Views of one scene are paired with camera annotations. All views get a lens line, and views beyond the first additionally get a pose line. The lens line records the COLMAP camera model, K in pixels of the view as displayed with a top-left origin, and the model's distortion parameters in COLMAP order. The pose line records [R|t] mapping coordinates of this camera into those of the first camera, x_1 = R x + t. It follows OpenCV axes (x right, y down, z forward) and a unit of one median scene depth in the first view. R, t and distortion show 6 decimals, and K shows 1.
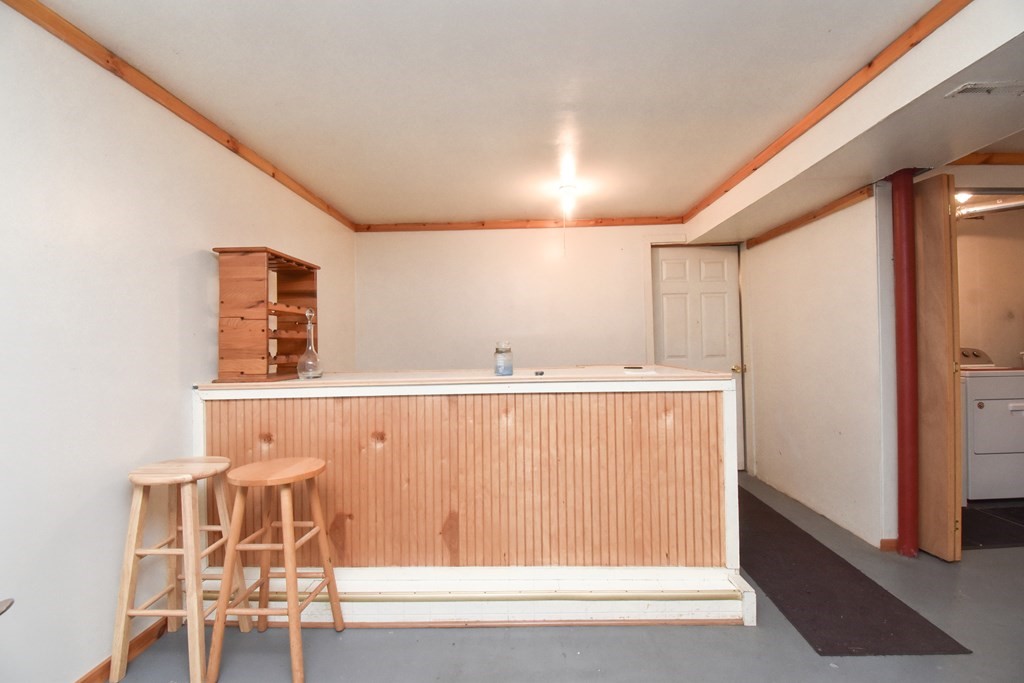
lens RADIAL K [[459.3, 0, 514.3], [0, 459.3, 338.8], [0, 0, 1]] dist [0.018696, -0.025933]
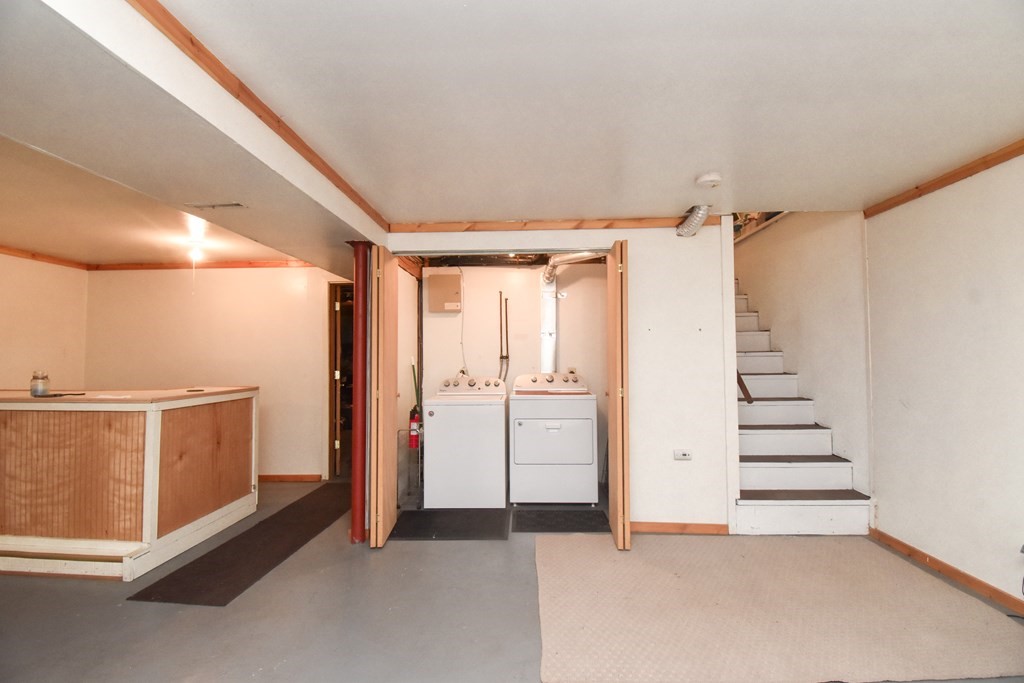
lens RADIAL K [[459.3, 0, 514.3], [0, 459.3, 338.8], [0, 0, 1]] dist [0.018696, -0.025933]
pose [[0.999934, 0.008746, -0.007470, 1.345334], [-0.008907, 0.999725, -0.021706, -0.069012], [0.007278, 0.021771, 0.999736, -0.302347]]
